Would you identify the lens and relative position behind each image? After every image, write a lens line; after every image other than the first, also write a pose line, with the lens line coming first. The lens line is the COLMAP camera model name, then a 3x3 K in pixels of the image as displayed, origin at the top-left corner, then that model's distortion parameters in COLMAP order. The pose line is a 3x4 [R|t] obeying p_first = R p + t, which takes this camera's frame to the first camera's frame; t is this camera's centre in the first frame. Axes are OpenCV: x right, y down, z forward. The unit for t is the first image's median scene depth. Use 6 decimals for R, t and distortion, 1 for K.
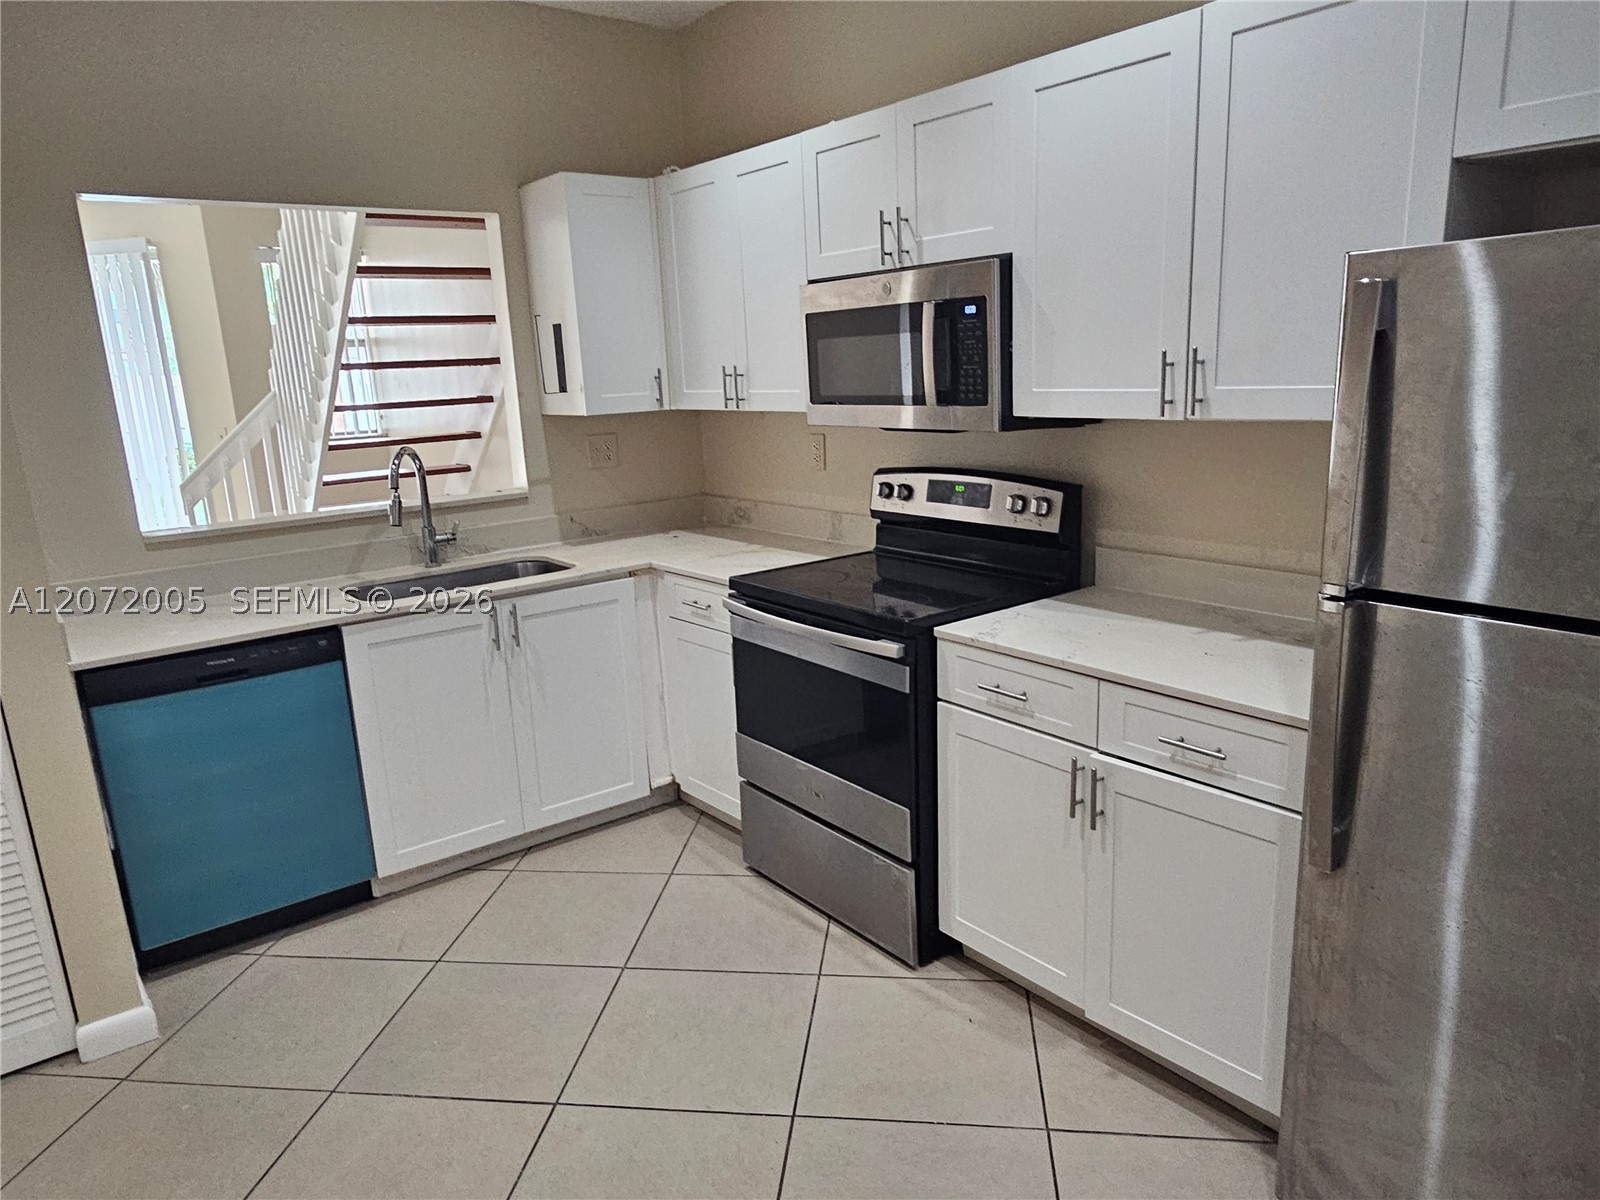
lens RADIAL K [[1052.7, 0, 800.0], [0, 1052.7, 600.0], [0, 0, 1]] dist [0.004250, 0.004985]
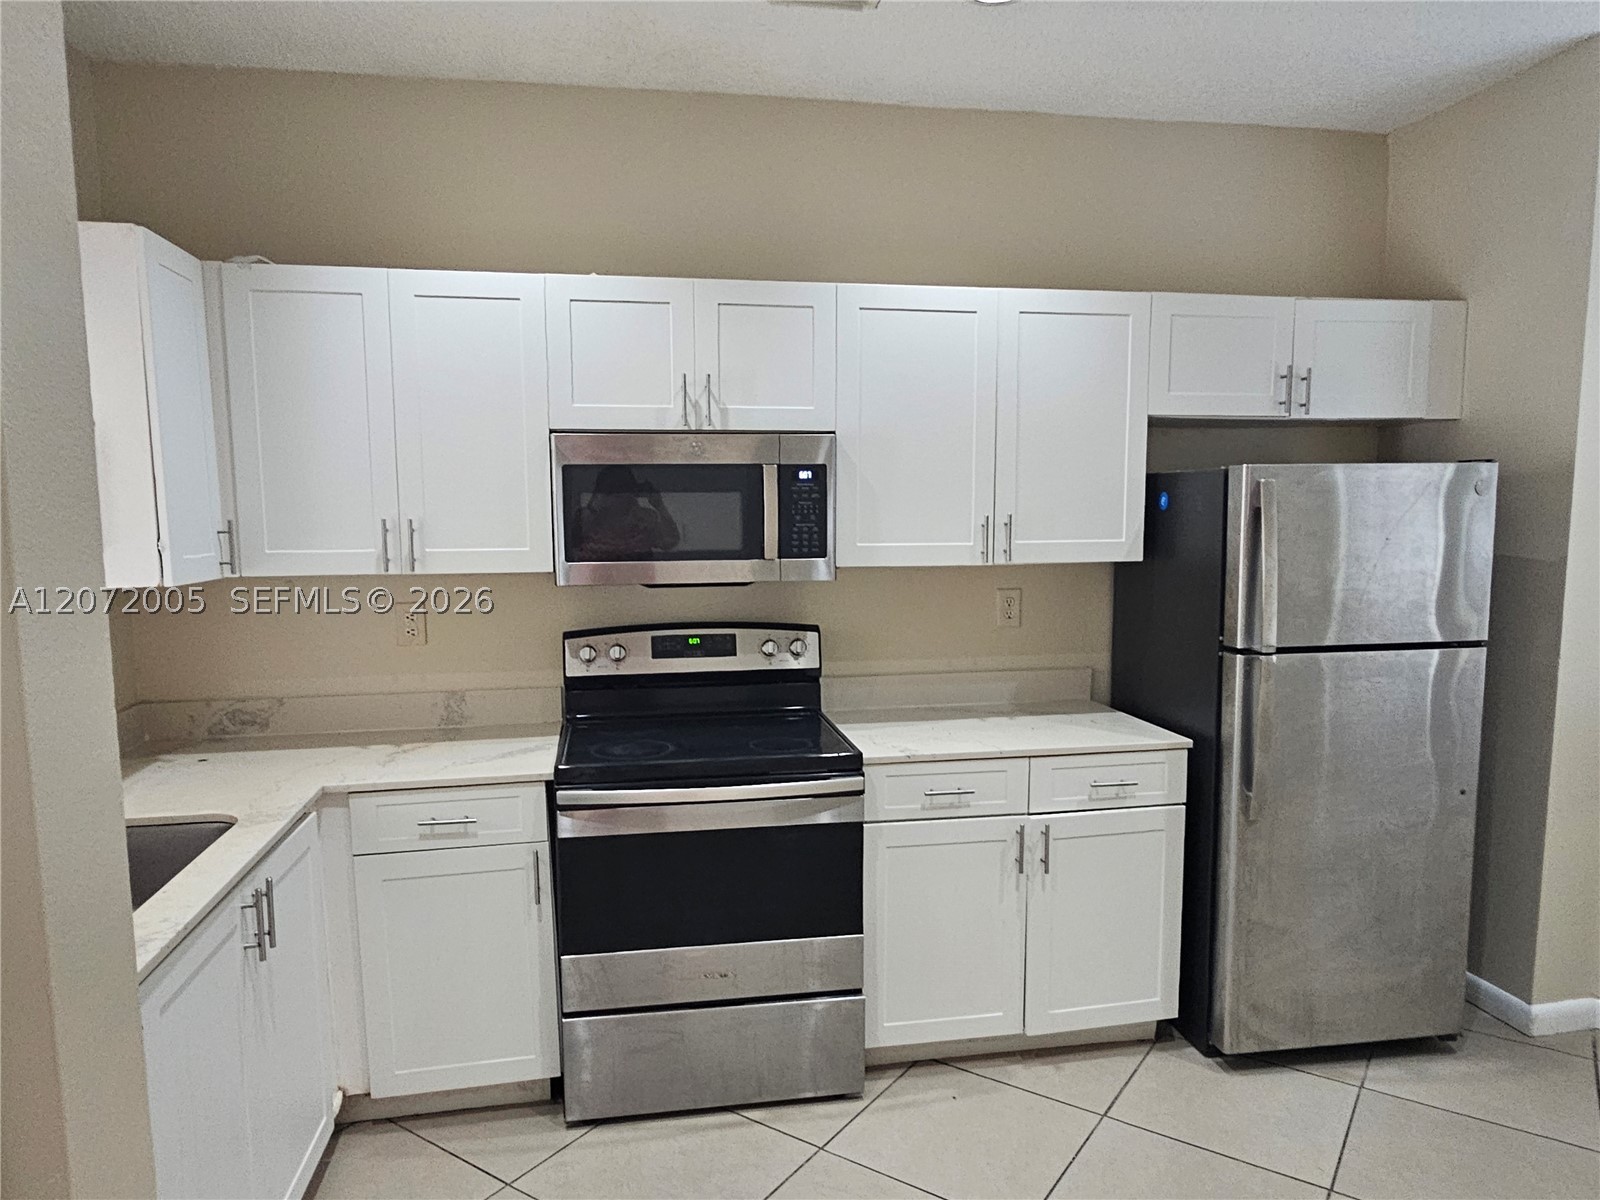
lens RADIAL K [[1052.7, 0, 800.0], [0, 1052.7, 600.0], [0, 0, 1]] dist [0.004250, 0.004985]
pose [[0.467055, -0.039939, 0.883326, -0.777625], [0.184821, 0.981323, -0.053354, -0.078198], [-0.864697, 0.188176, 0.465713, 0.464196]]
